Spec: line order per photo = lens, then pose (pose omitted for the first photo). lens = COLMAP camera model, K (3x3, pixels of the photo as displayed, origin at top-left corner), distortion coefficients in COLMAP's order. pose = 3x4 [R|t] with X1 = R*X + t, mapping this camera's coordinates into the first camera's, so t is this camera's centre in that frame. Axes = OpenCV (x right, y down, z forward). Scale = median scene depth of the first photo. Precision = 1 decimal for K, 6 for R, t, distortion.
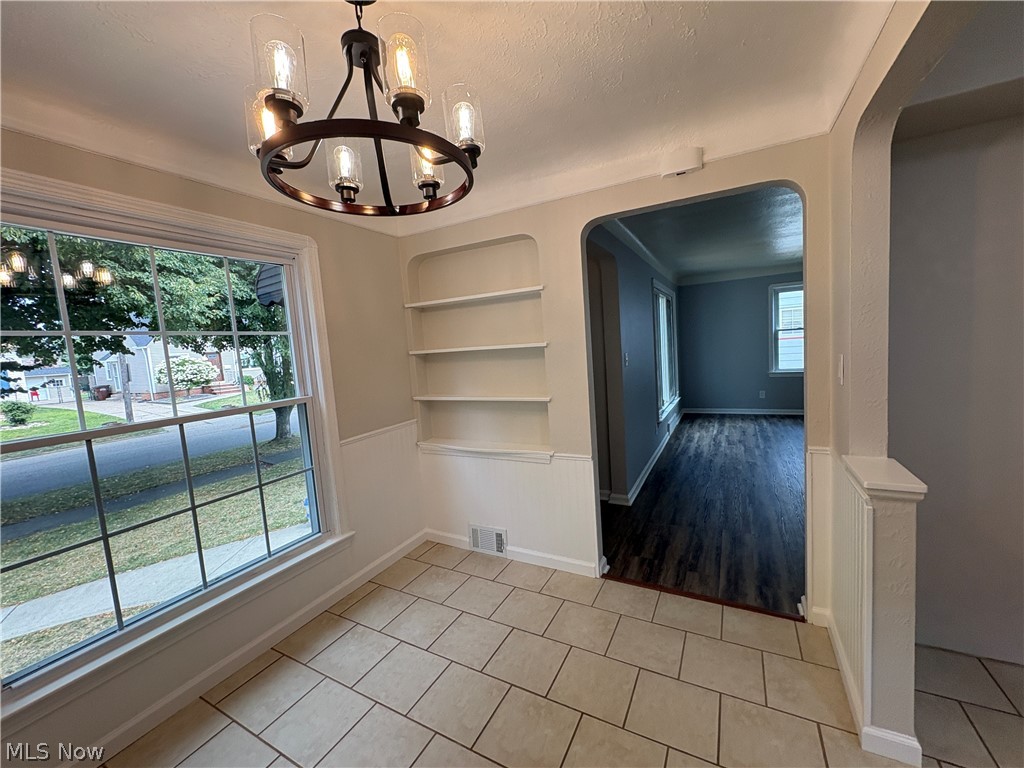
lens RADIAL K [[407.0, 0, 513.5], [0, 407.0, 383.1], [0, 0, 1]] dist [-0.000368, -0.000104]
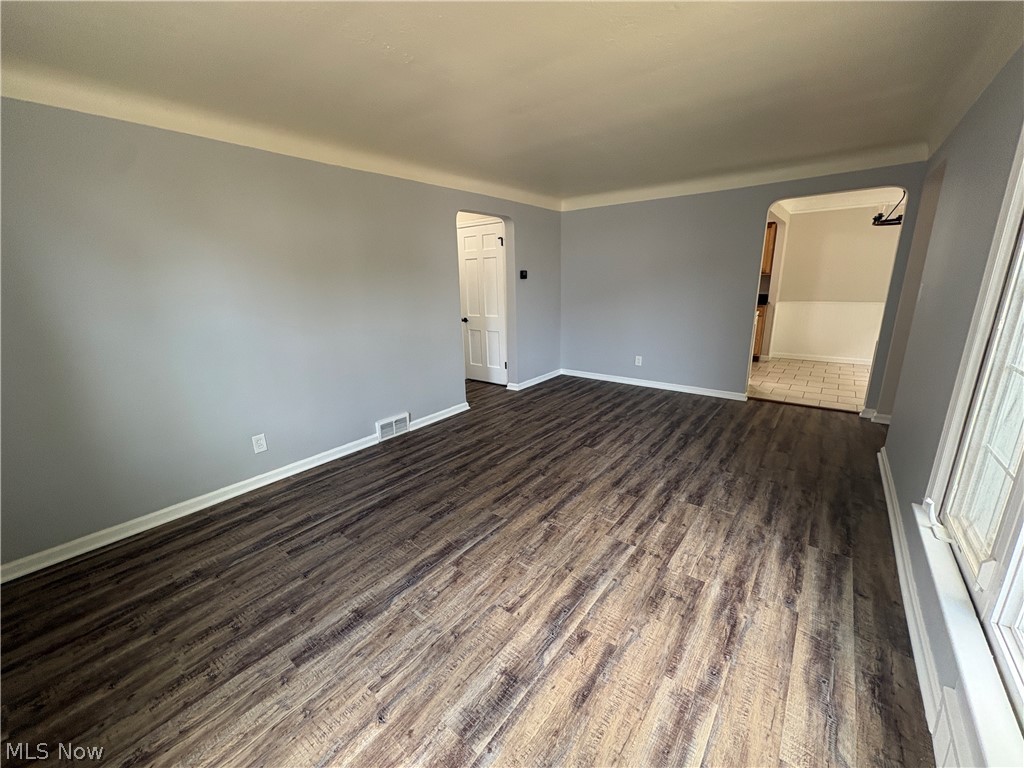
lens RADIAL K [[407.0, 0, 508.7], [0, 407.0, 385.2], [0, 0, 1]] dist [-0.000368, -0.000104]
pose [[-0.978939, 0.048447, 0.198320, 0.940215], [0.112513, 0.938619, 0.326090, -0.242130], [-0.170349, 0.341536, -0.924302, 1.994738]]
